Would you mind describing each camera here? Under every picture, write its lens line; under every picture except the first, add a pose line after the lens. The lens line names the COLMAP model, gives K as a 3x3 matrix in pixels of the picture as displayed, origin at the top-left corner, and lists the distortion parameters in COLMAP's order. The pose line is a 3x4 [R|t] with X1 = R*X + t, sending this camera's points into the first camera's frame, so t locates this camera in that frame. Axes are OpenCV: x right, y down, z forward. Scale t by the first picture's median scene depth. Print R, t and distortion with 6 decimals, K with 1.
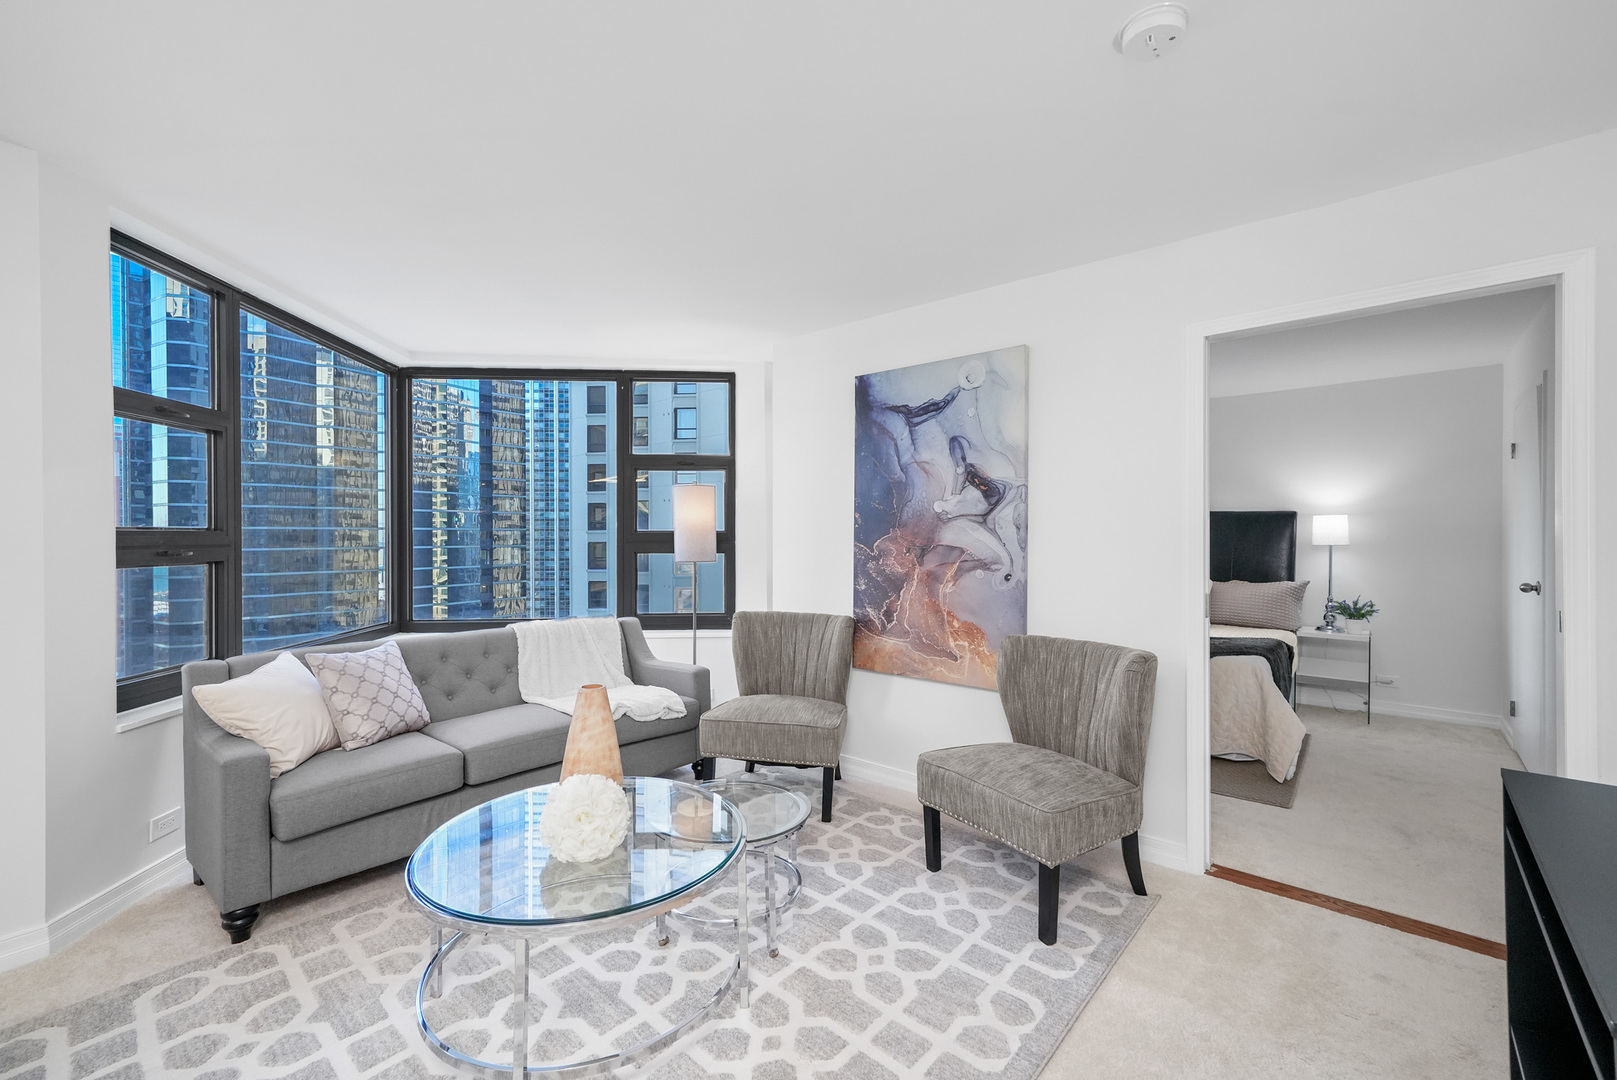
lens RADIAL K [[681.1, 0, 808.5], [0, 681.1, 540.0], [0, 0, 1]] dist [-0.000974, 0.004466]
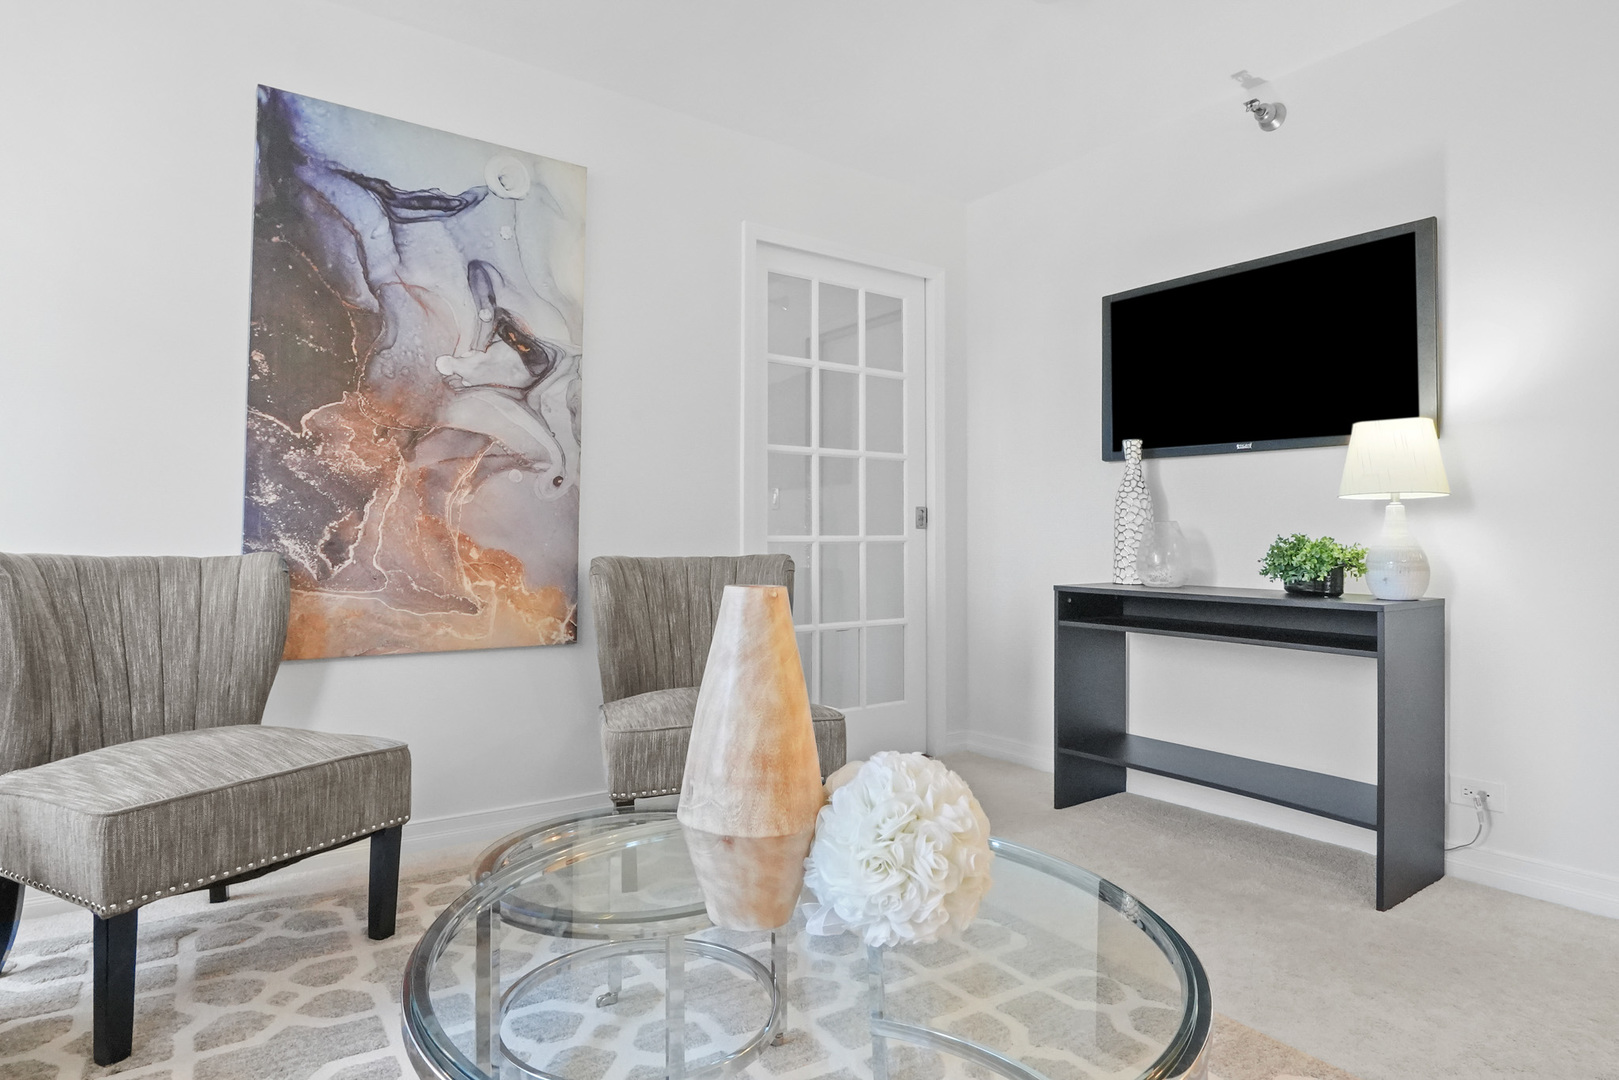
lens RADIAL K [[889.1, 0, 803.4], [0, 889.1, 519.2], [0, 0, 1]] dist [-0.027107, -0.000853]
pose [[0.240602, 0.024915, 0.970304, -0.513113], [-0.000856, 0.999676, -0.025457, 0.112014], [-0.970623, 0.005294, 0.240546, 0.507601]]
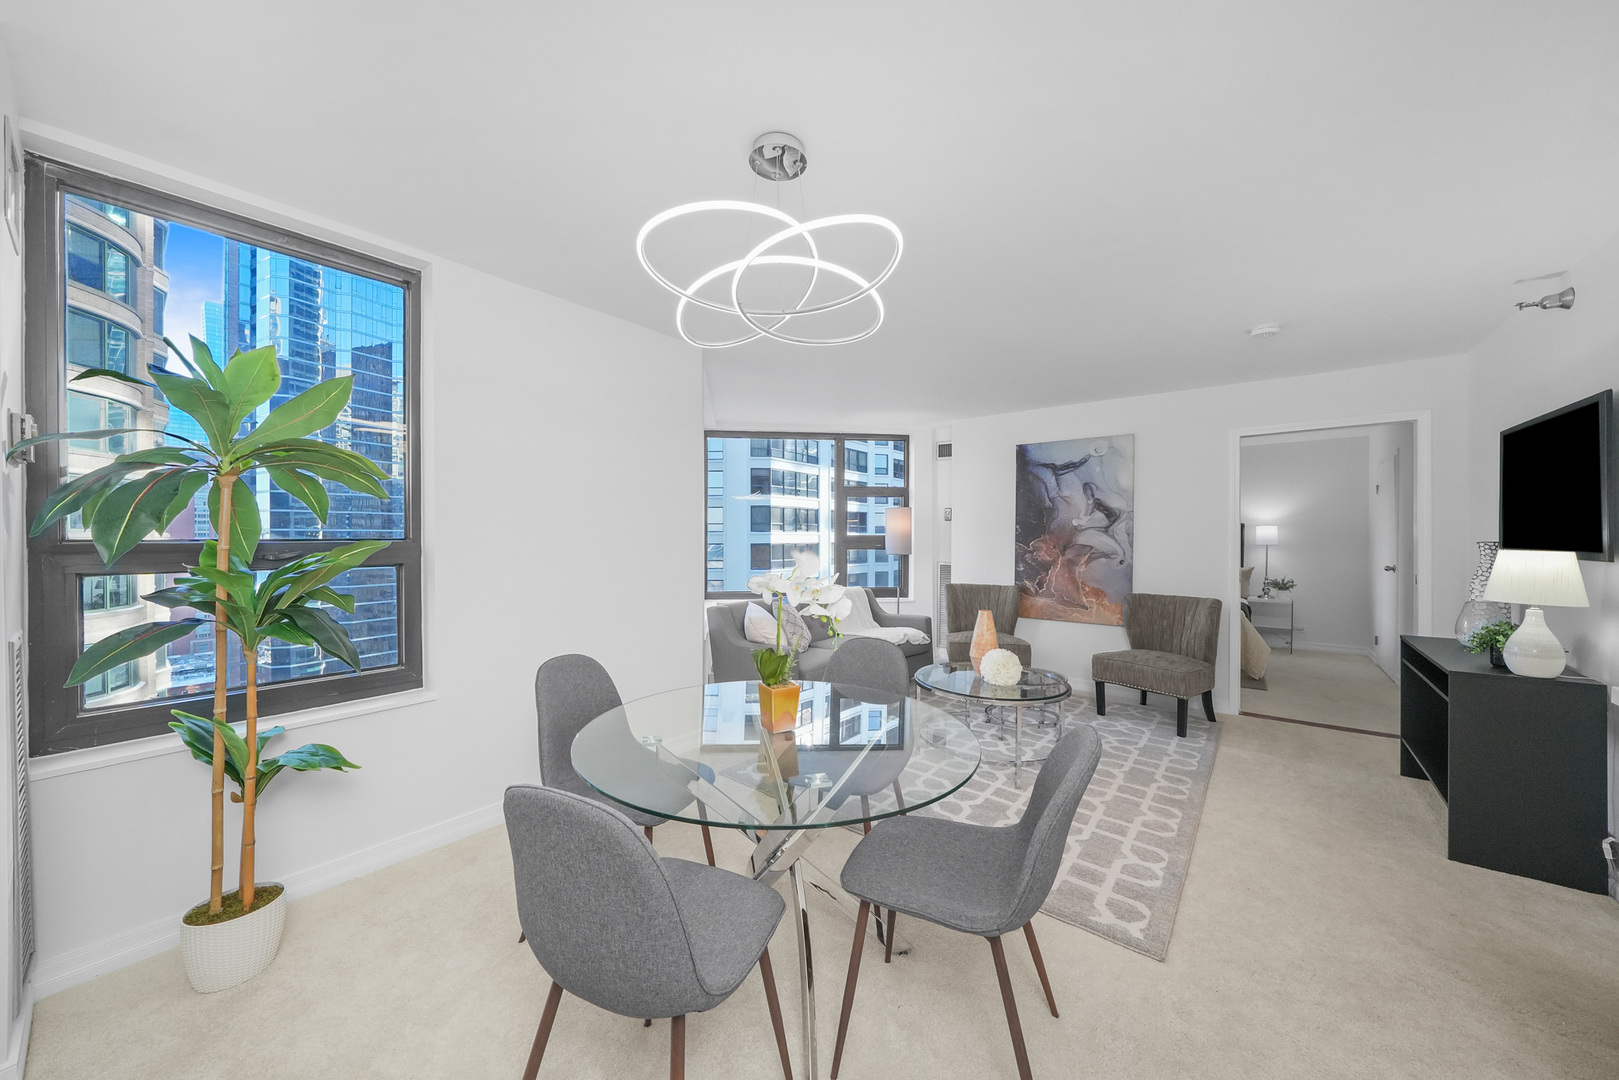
lens RADIAL K [[564.5, 0, 808.7], [0, 564.5, 543.0], [0, 0, 1]] dist [-0.009740, 0.000067]
pose [[0.999328, 0.001025, 0.036643, -0.562923], [-0.001200, 0.999988, 0.004749, -0.001805], [-0.036637, -0.004790, 0.999317, -0.437313]]
